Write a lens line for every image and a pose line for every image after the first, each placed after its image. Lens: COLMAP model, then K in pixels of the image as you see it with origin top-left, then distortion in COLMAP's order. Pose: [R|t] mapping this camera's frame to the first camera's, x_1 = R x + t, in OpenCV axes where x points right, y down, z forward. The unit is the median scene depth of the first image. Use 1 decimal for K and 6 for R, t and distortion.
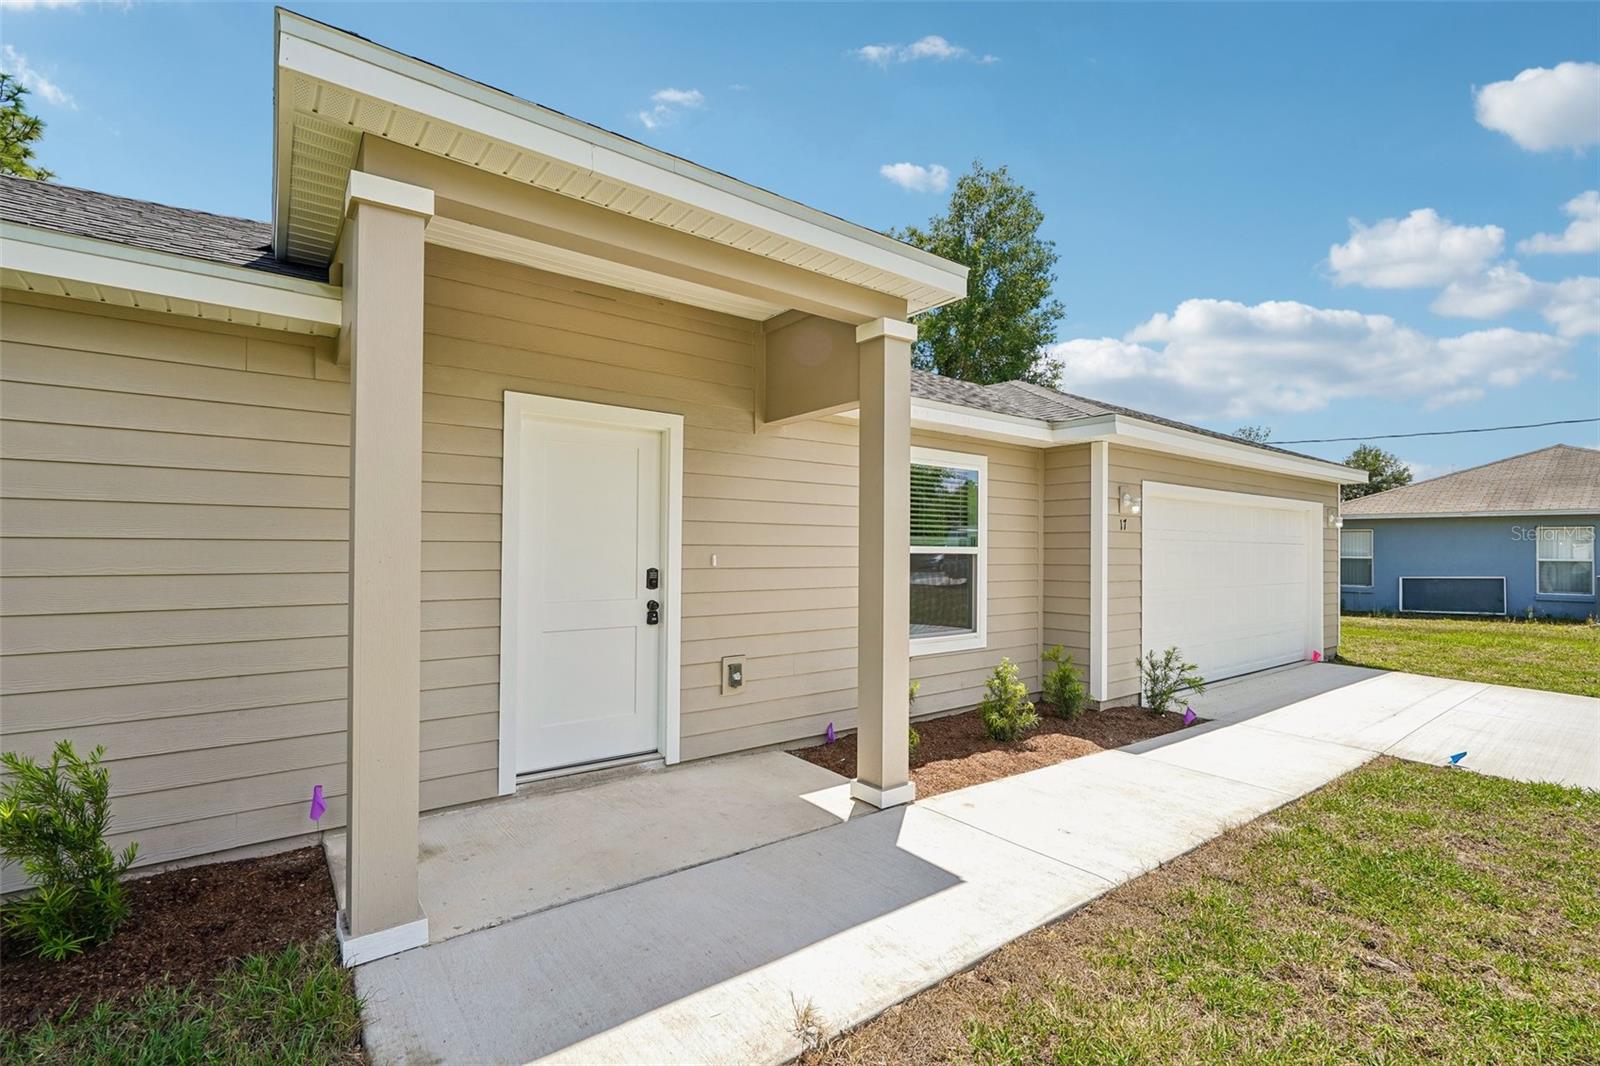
lens RADIAL K [[725.6, 0, 804.1], [0, 725.6, 542.4], [0, 0, 1]] dist [-0.005342, 0.002263]
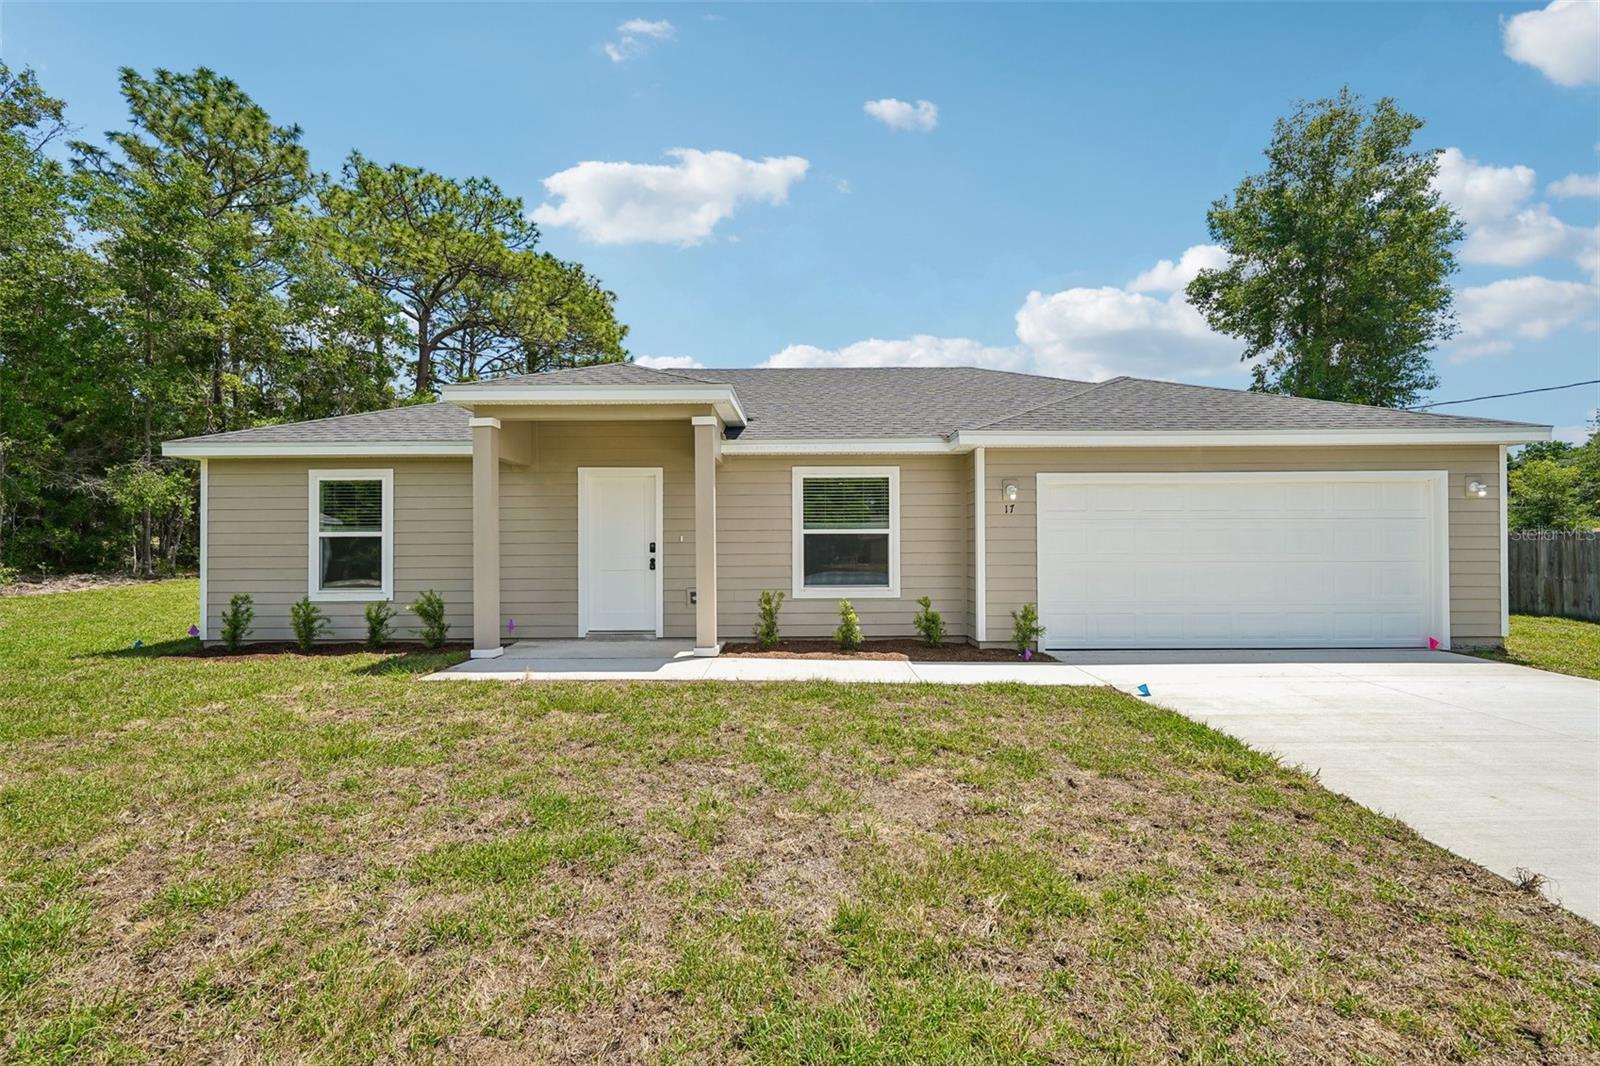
lens RADIAL K [[725.6, 0, 800.5], [0, 725.6, 537.0], [0, 0, 1]] dist [-0.005342, 0.002263]
pose [[0.790837, -0.017511, -0.611776, 0.986340], [0.017204, 0.999832, -0.006379, 0.028462], [0.611785, -0.005480, 0.791005, -0.268384]]
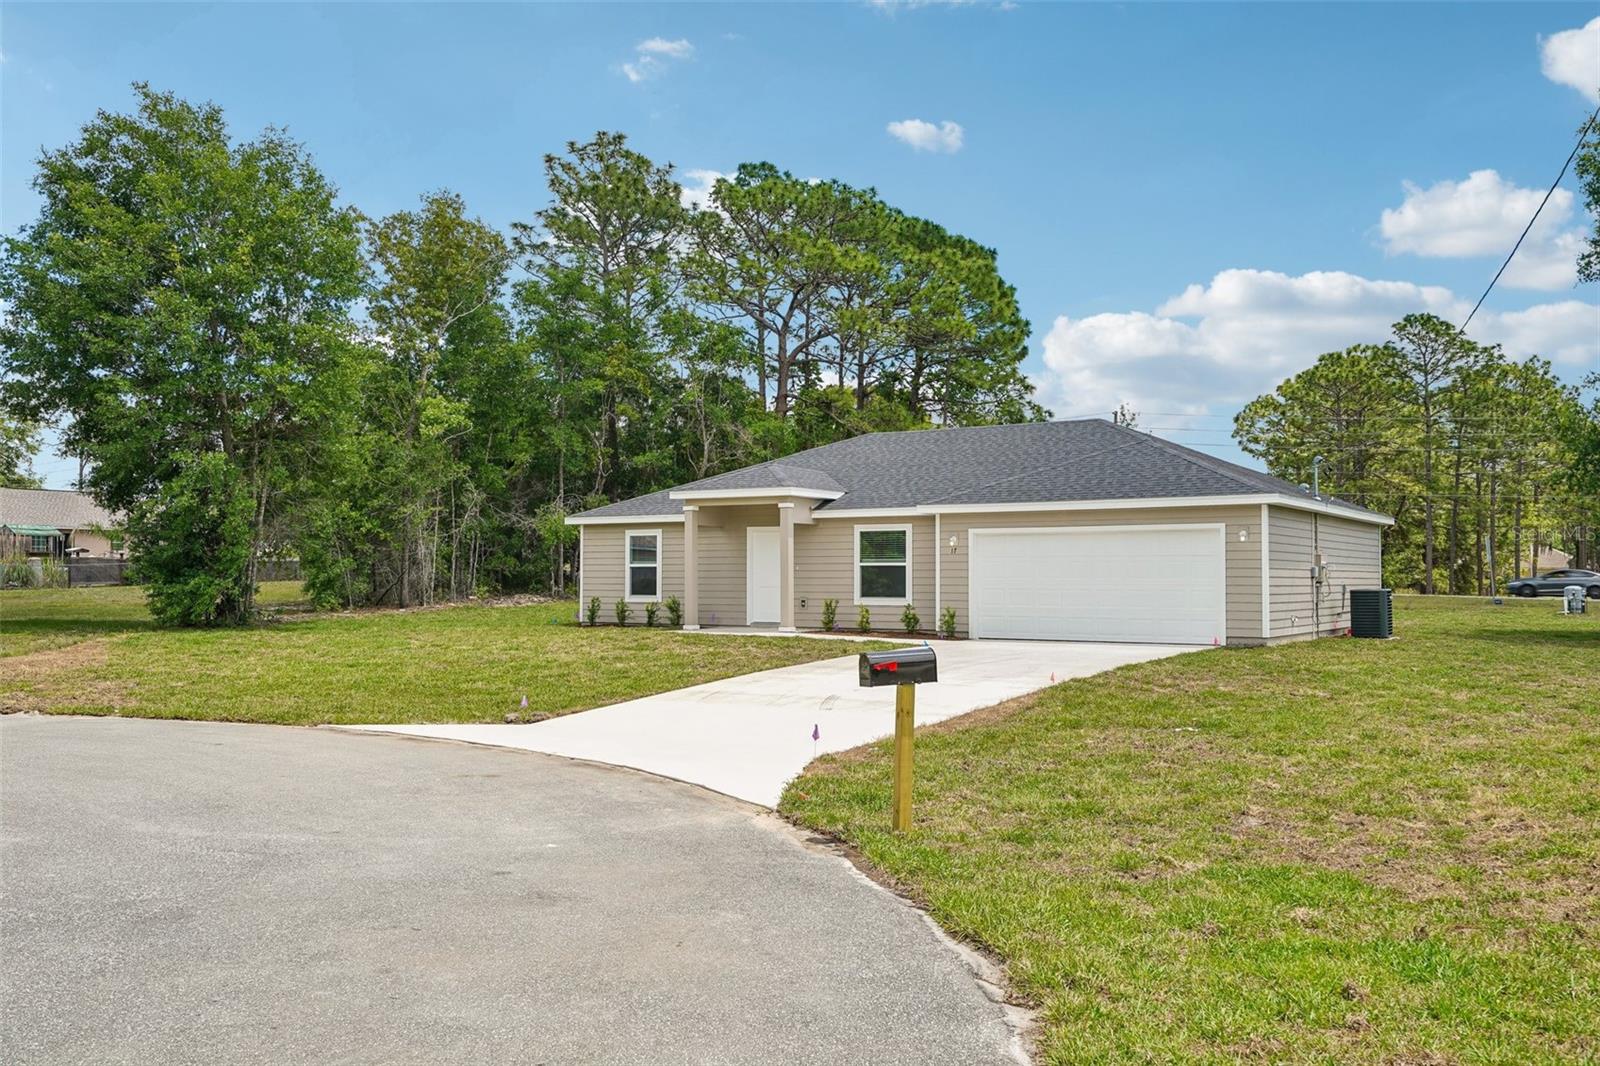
lens RADIAL K [[1414.4, 0, 798.1], [0, 1414.4, 536.1], [0, 0, 1]] dist [0.010263, -0.013206]
pose [[0.333611, -0.033411, -0.942119, 4.409623], [0.012737, 0.999440, -0.030934, 0.057822], [0.942625, -0.001680, 0.333850, -0.854889]]
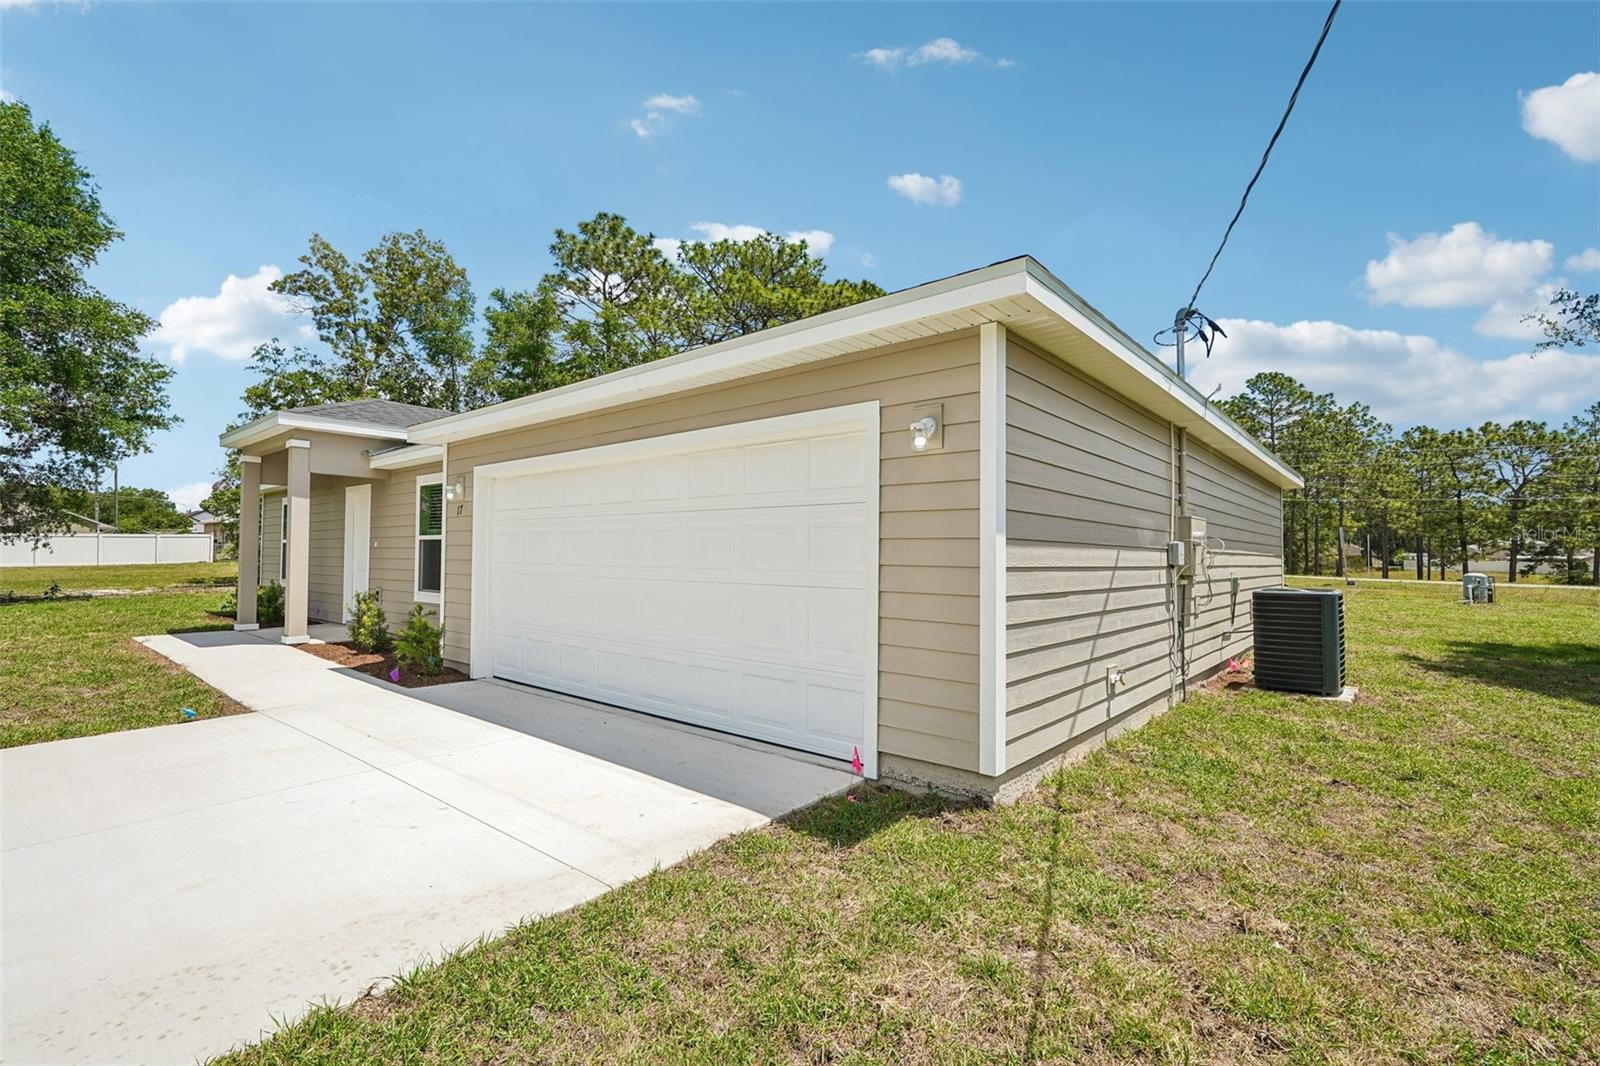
lens RADIAL K [[725.6, 0, 799.9], [0, 725.6, 536.4], [0, 0, 1]] dist [-0.005342, 0.002263]
pose [[0.196600, -0.032303, -0.979951, 1.741989], [0.004021, 0.999475, -0.032139, 0.057763], [0.980475, 0.002378, 0.196627, 1.365657]]
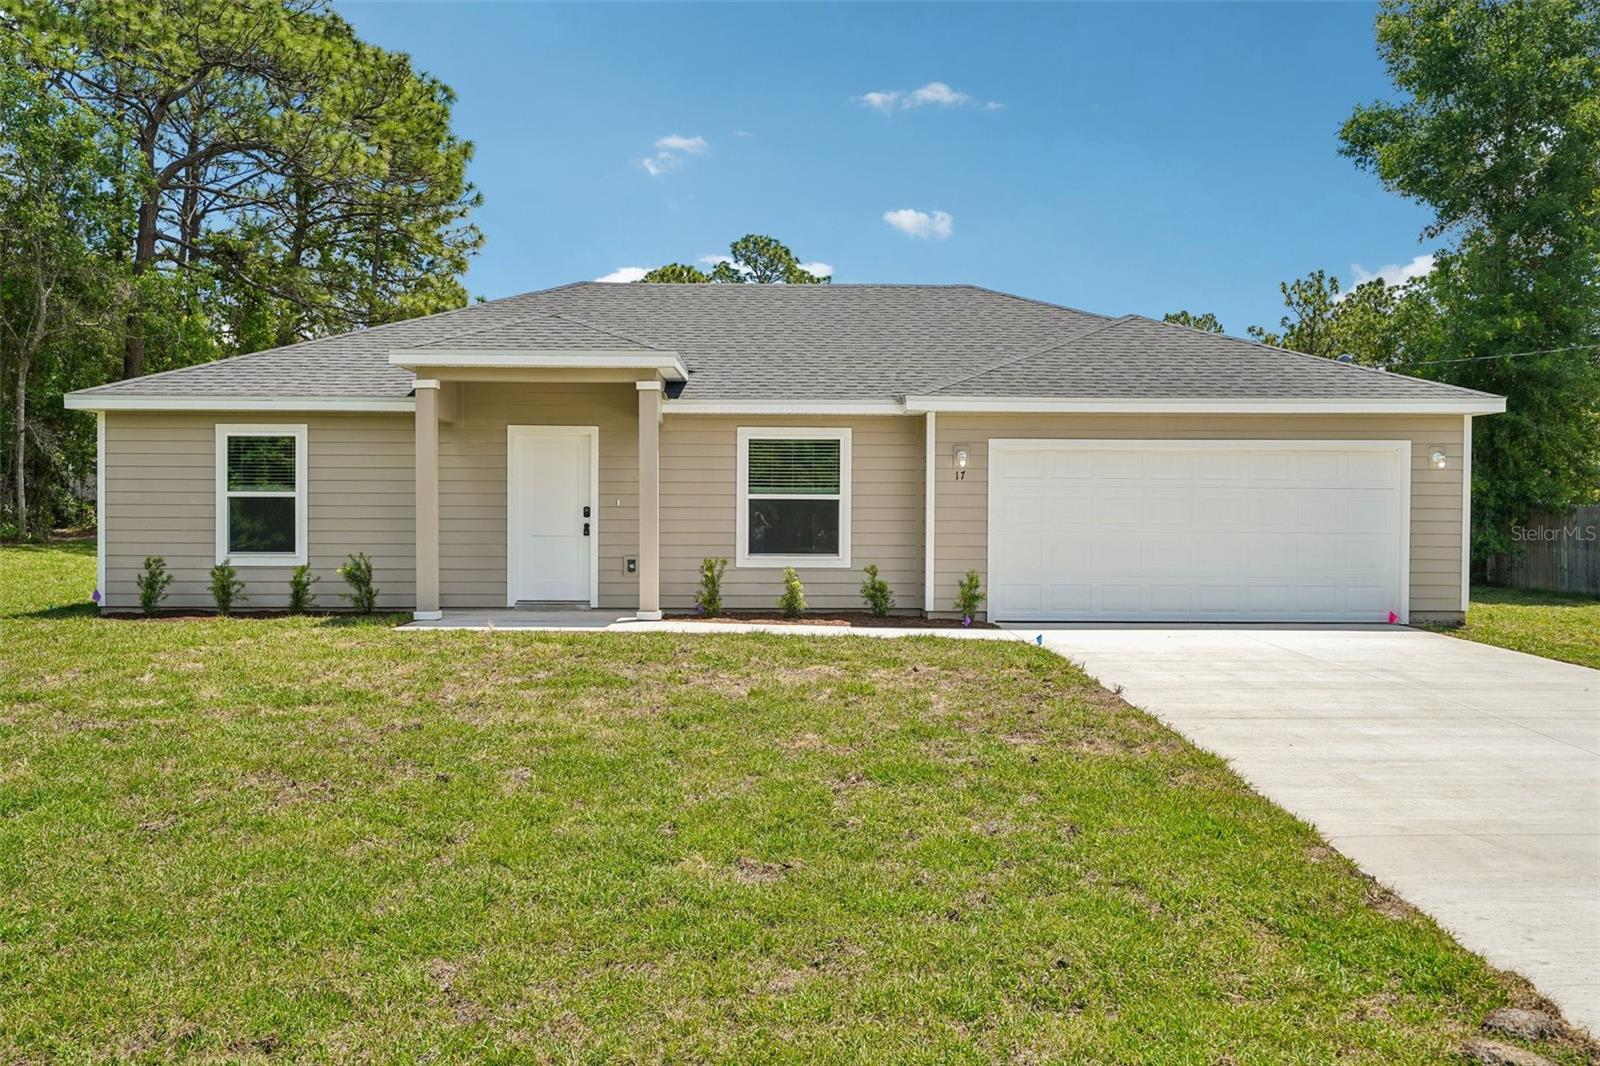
lens RADIAL K [[1480.3, 0, 803.0], [0, 1480.3, 535.3], [0, 0, 1]] dist [0.007390, 0.000000]
pose [[0.805293, 0.005884, -0.592848, 1.835327], [0.007437, 0.999772, 0.020024, 0.026806], [0.592831, -0.020534, 0.805065, -1.296998]]
